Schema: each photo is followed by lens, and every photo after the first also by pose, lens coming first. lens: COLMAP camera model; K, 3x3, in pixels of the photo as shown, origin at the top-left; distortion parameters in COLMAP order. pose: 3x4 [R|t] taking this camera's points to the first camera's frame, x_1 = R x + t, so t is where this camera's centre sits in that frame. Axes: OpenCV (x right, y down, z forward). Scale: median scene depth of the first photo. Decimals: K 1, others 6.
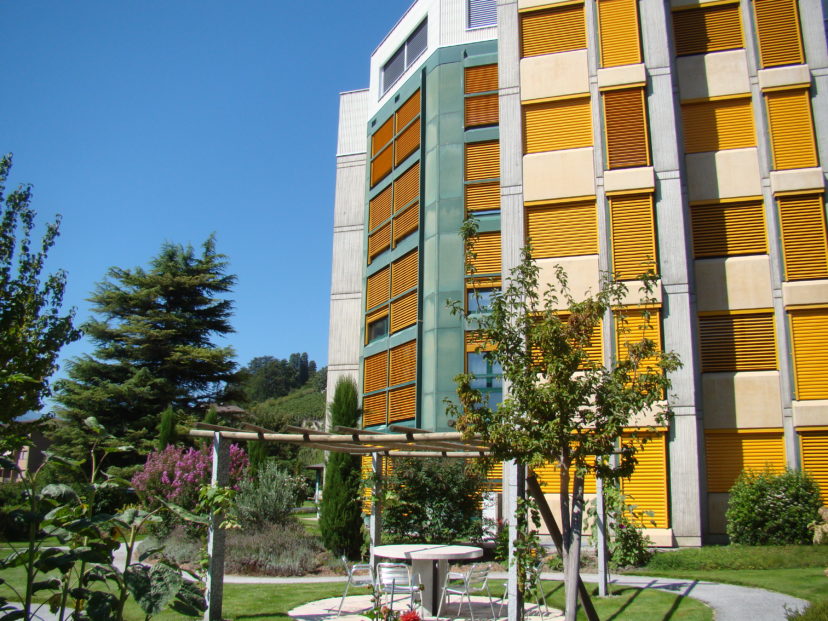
lens RADIAL K [[765.8, 0, 414.0], [0, 765.8, 310.5], [0, 0, 1]] dist [-0.178884, 0.141218]
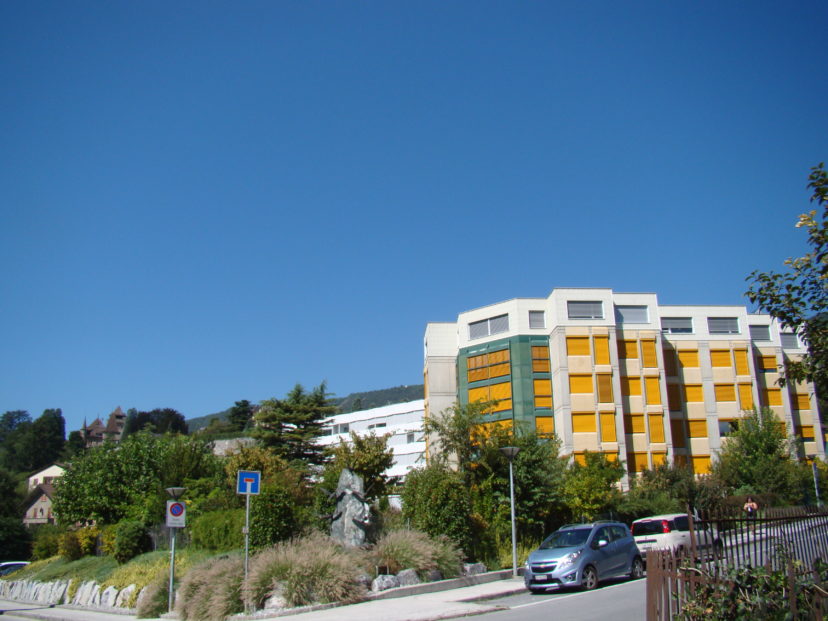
lens RADIAL K [[765.8, 0, 414.0], [0, 765.8, 310.5], [0, 0, 1]] dist [-0.178884, 0.141218]
pose [[0.926465, 0.083150, 0.367080, -1.490933], [-0.054475, 0.994646, -0.087817, -0.240389], [-0.372417, 0.061363, 0.926035, -1.451369]]
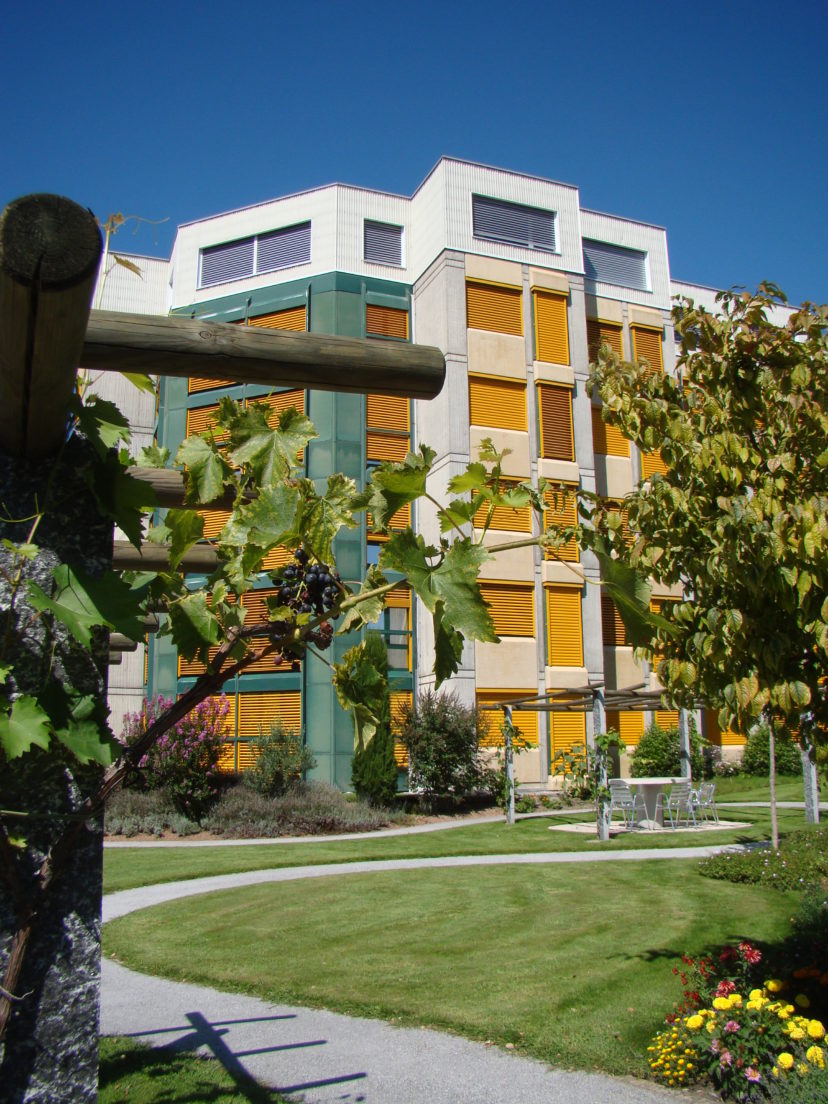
lens RADIAL K [[1021.1, 0, 414.0], [0, 1021.1, 552.0], [0, 0, 1]] dist [-0.178884, 0.141218]
pose [[0.756448, 0.108393, 0.645010, -0.816532], [-0.127255, 0.991717, -0.017417, 0.001256], [-0.641555, -0.068906, 0.763976, -0.032597]]
